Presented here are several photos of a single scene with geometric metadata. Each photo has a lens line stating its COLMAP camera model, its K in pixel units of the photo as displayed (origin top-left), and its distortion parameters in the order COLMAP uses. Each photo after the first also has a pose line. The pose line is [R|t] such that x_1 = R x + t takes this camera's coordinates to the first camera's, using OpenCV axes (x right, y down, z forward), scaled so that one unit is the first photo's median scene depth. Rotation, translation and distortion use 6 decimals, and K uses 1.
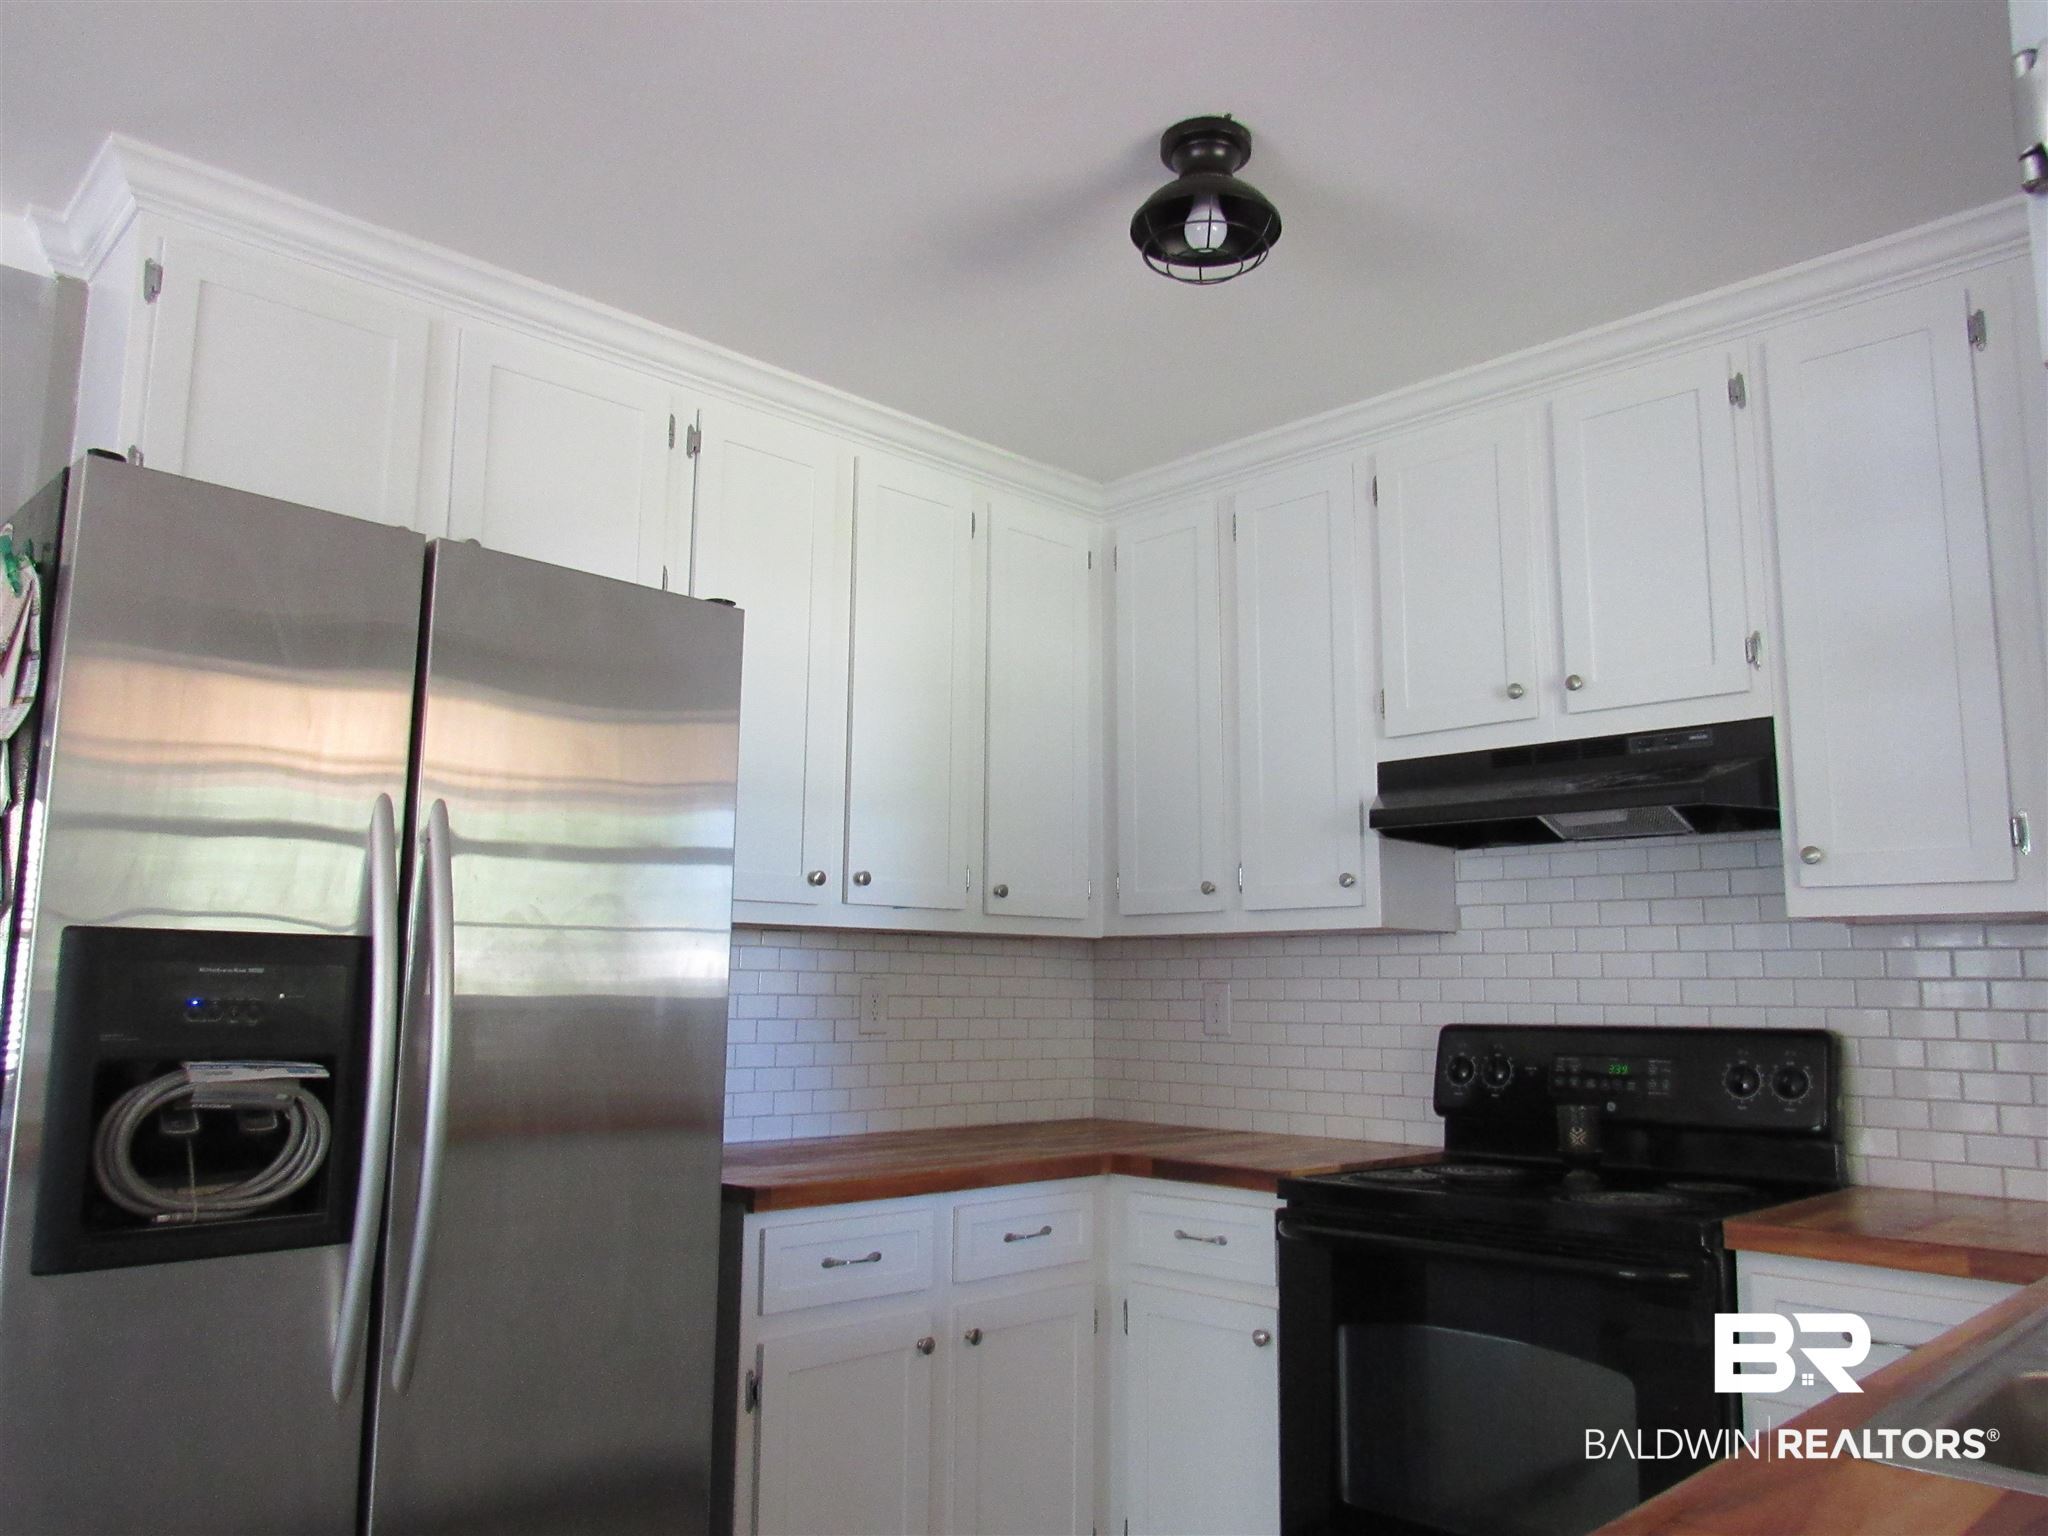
lens RADIAL K [[1467.4, 0, 1022.7], [0, 1467.4, 757.7], [0, 0, 1]] dist [-0.025724, 0.001577]
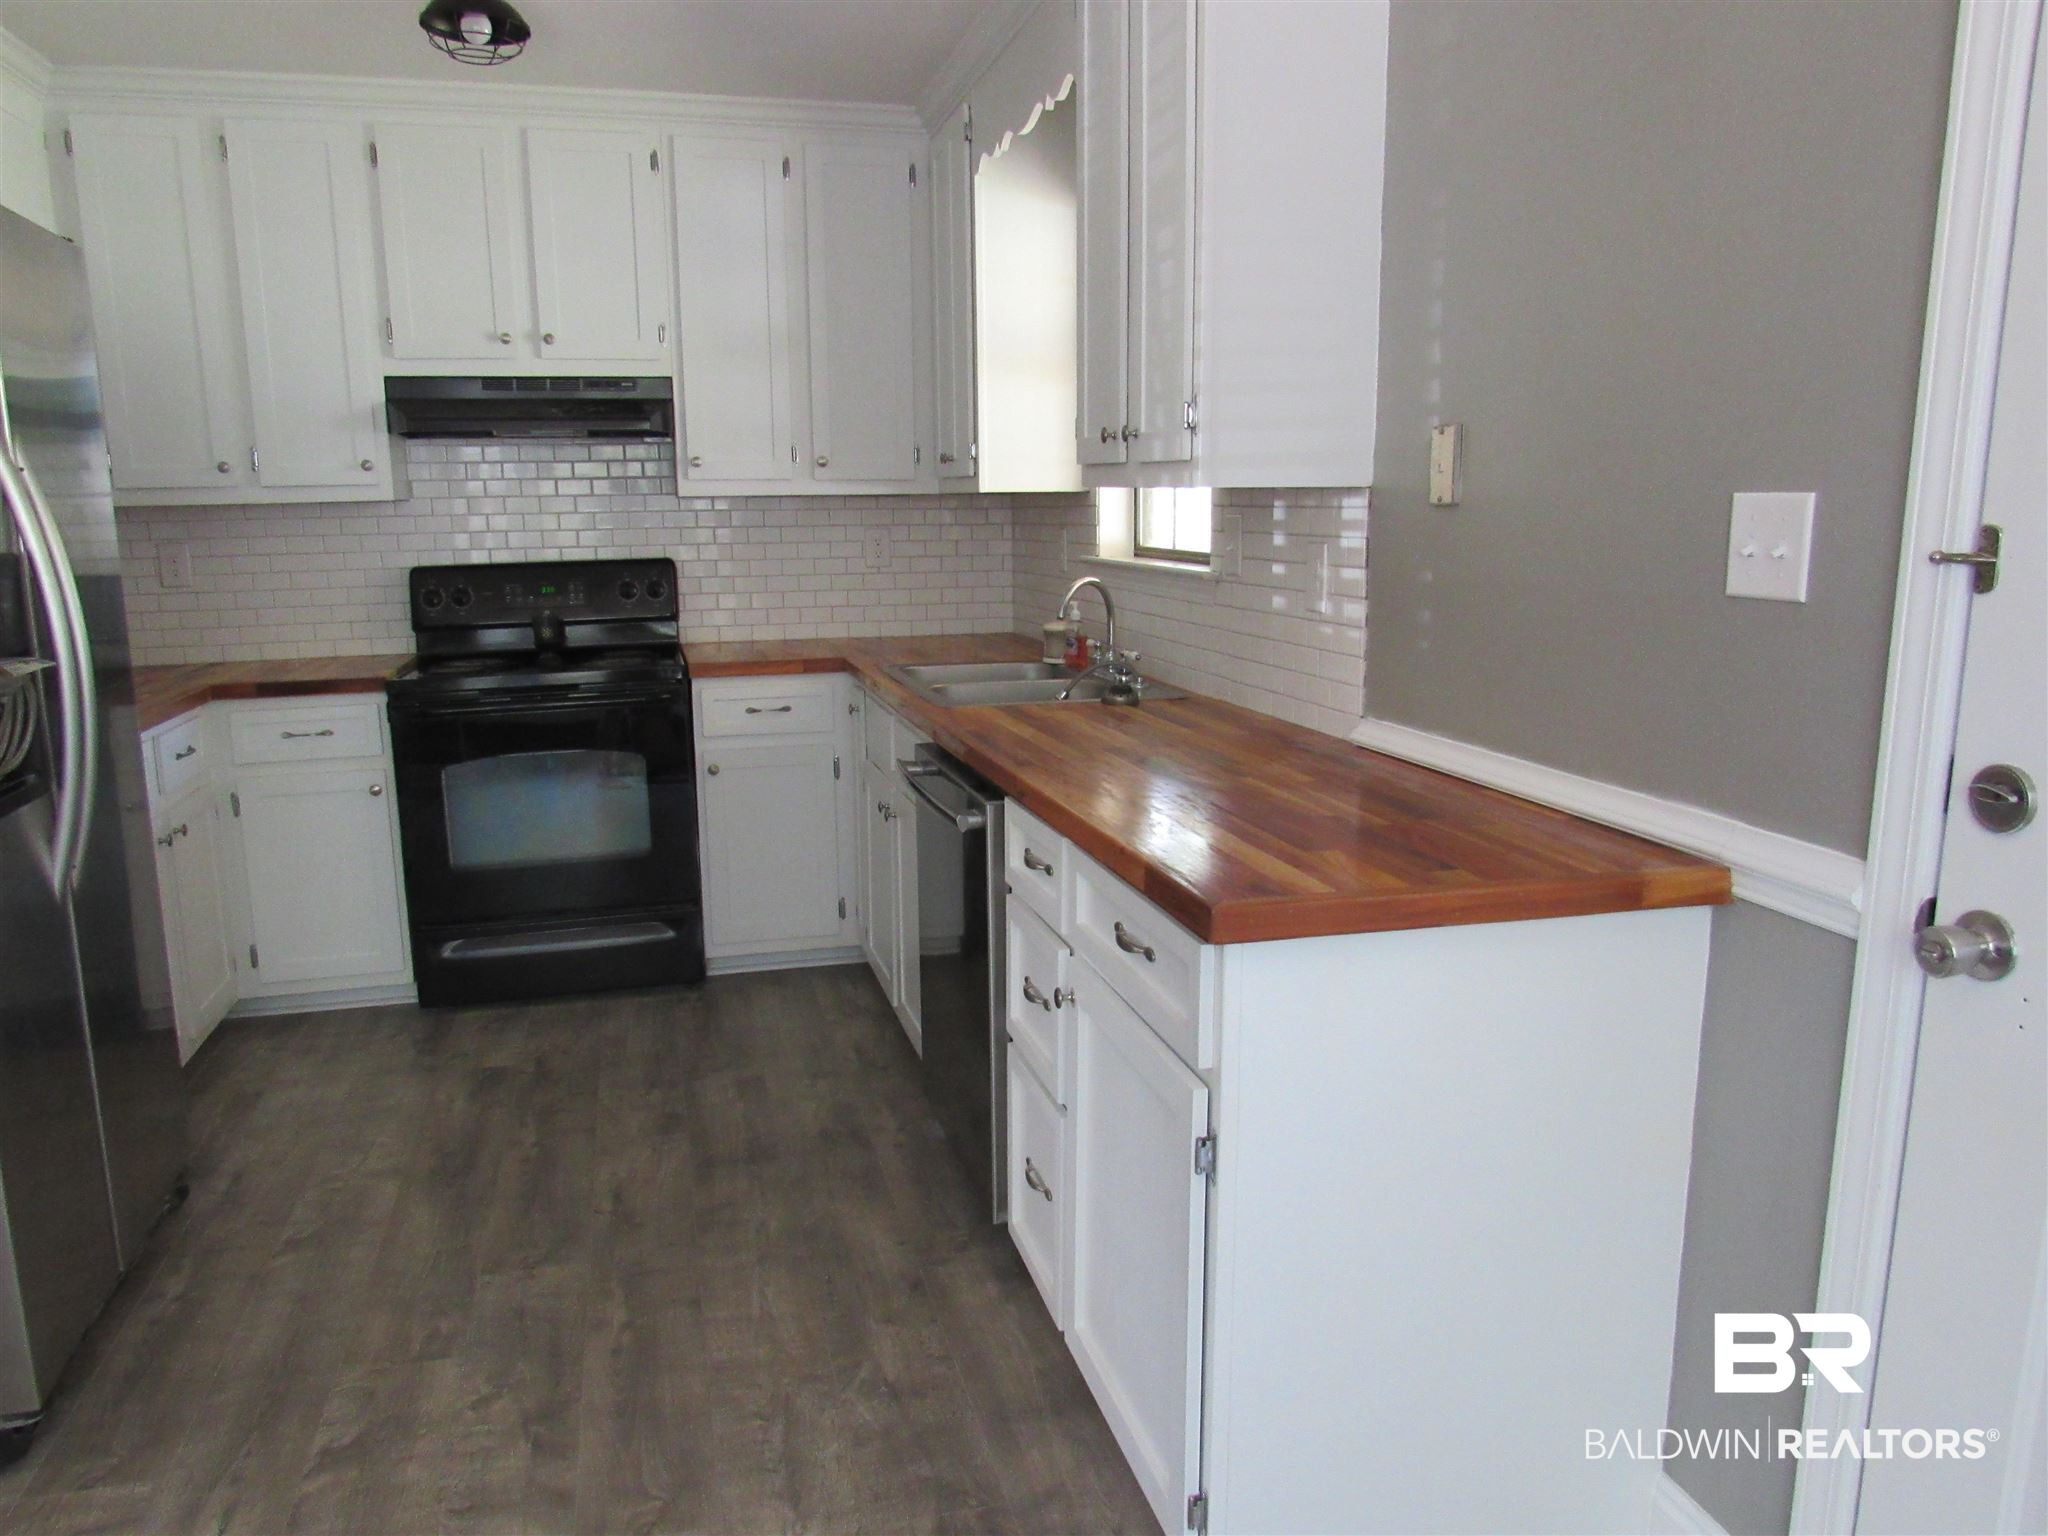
lens RADIAL K [[1467.7, 0, 1019.9], [0, 1467.7, 761.7], [0, 0, 1]] dist [-0.022917, -0.001425]
pose [[0.501526, -0.171611, 0.847951, -0.720272], [-0.116680, 0.957757, 0.262845, -0.084193], [-0.857238, -0.230763, 0.460316, -0.207965]]
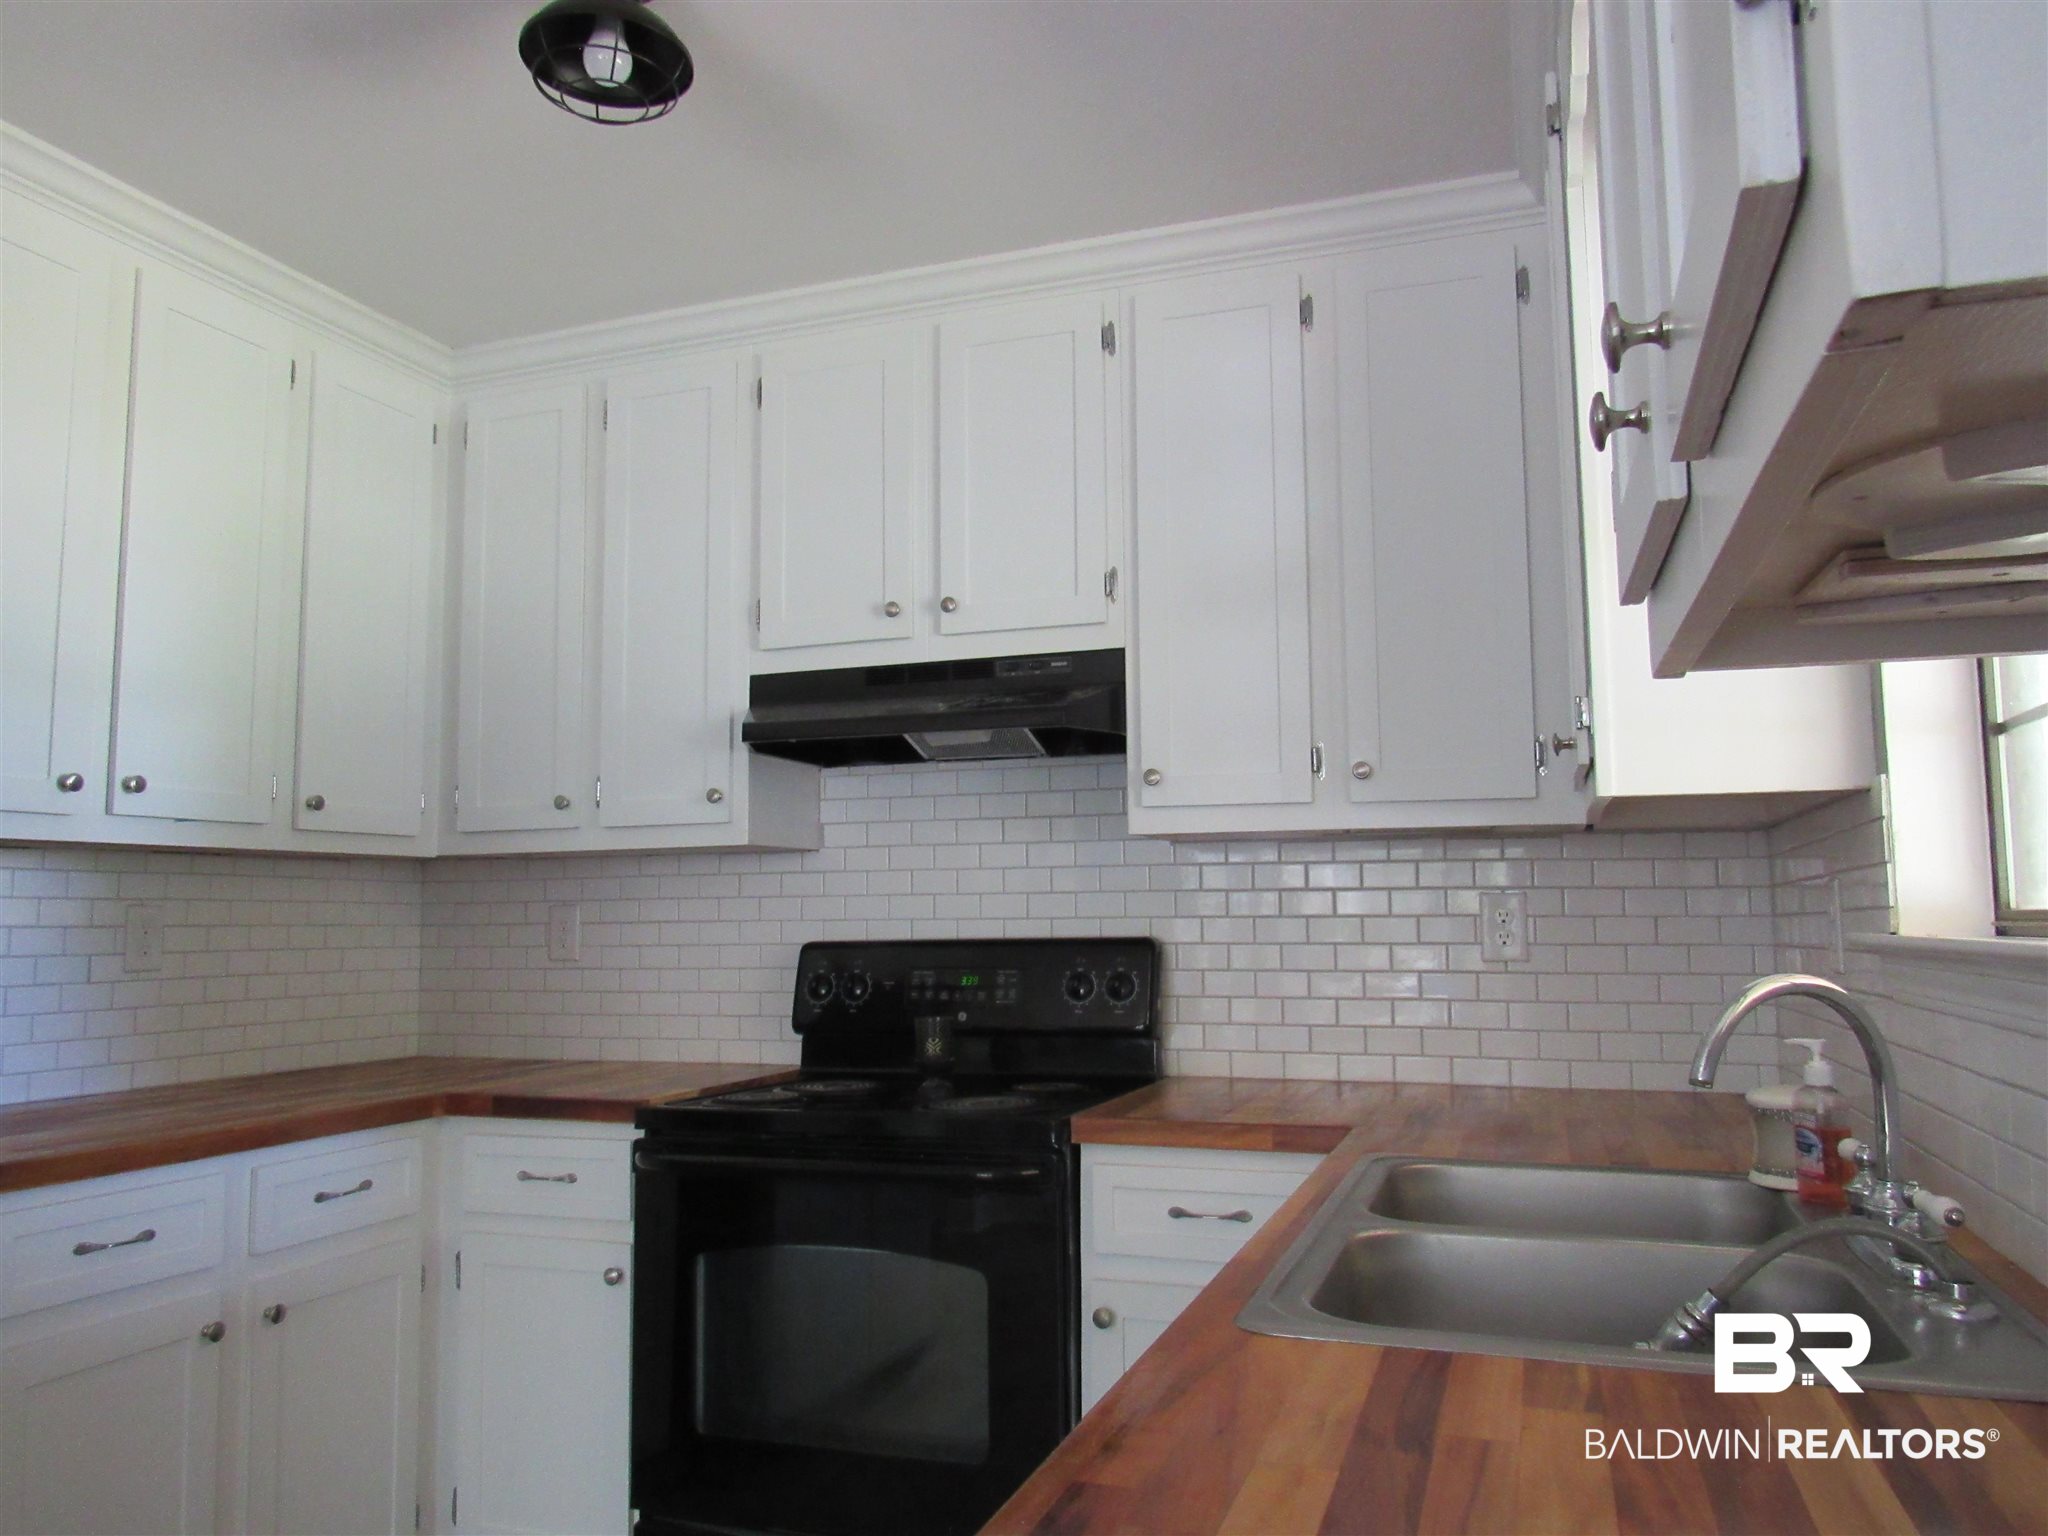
lens RADIAL K [[1467.4, 0, 1022.7], [0, 1467.4, 757.7], [0, 0, 1]] dist [-0.025724, 0.001577]
pose [[0.899946, 0.026829, 0.435176, -0.017430], [-0.048233, 0.998105, 0.038213, 0.013362], [-0.433326, -0.055380, 0.899534, 0.052883]]
